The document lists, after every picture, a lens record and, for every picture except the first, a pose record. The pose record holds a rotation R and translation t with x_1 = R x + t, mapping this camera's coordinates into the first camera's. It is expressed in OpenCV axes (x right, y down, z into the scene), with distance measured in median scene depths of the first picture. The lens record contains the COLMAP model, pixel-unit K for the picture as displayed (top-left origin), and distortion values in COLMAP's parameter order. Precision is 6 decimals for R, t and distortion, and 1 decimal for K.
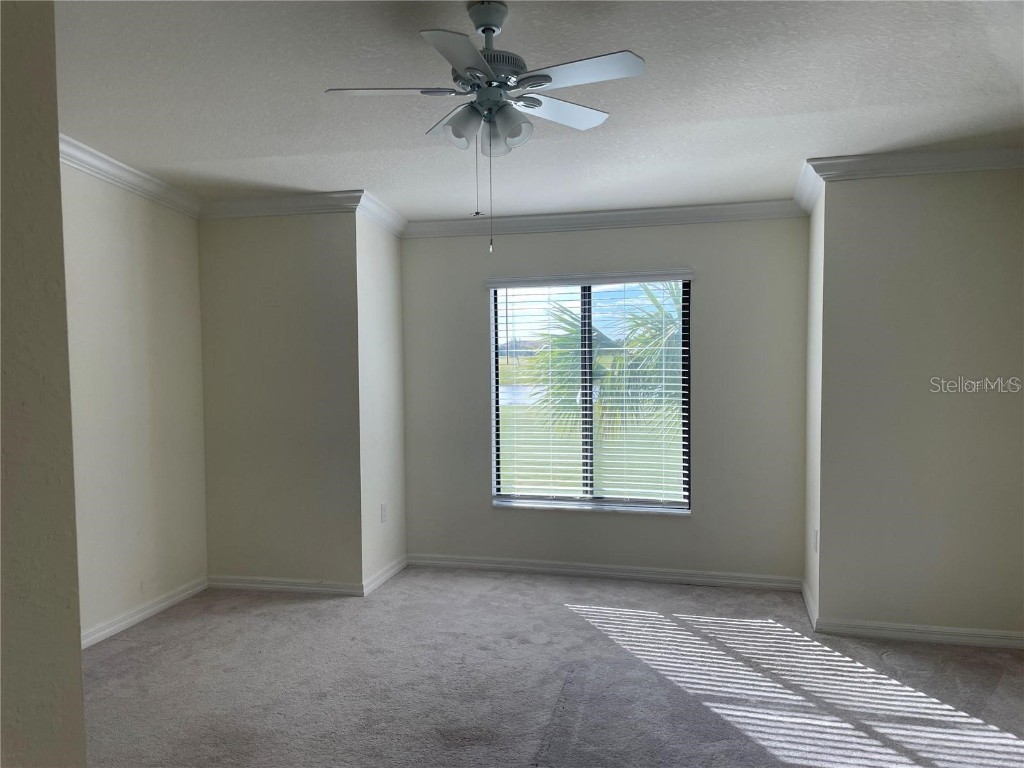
lens RADIAL K [[779.9, 0, 512.7], [0, 779.9, 377.8], [0, 0, 1]] dist [0.099361, -0.118464]
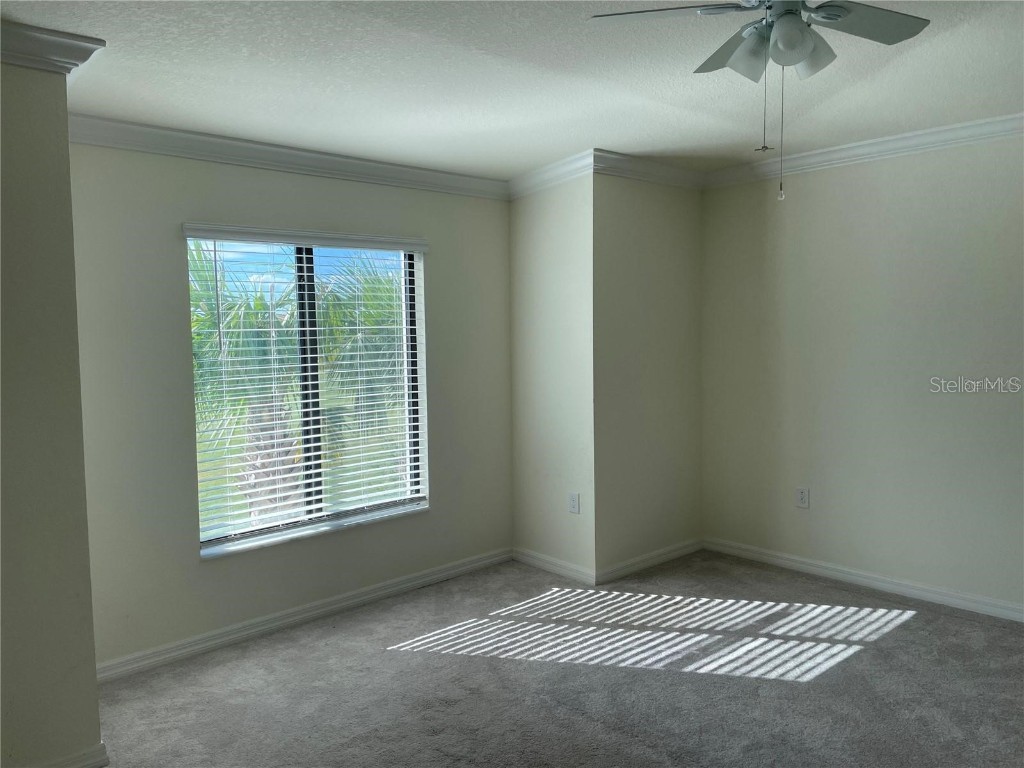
lens RADIAL K [[779.9, 0, 512.7], [0, 779.9, 377.8], [0, 0, 1]] dist [0.099361, -0.118464]
pose [[0.547516, -0.055603, 0.834946, -0.567858], [0.043883, 0.998325, 0.037707, -0.010156], [-0.835644, 0.015994, 0.549039, 0.499068]]
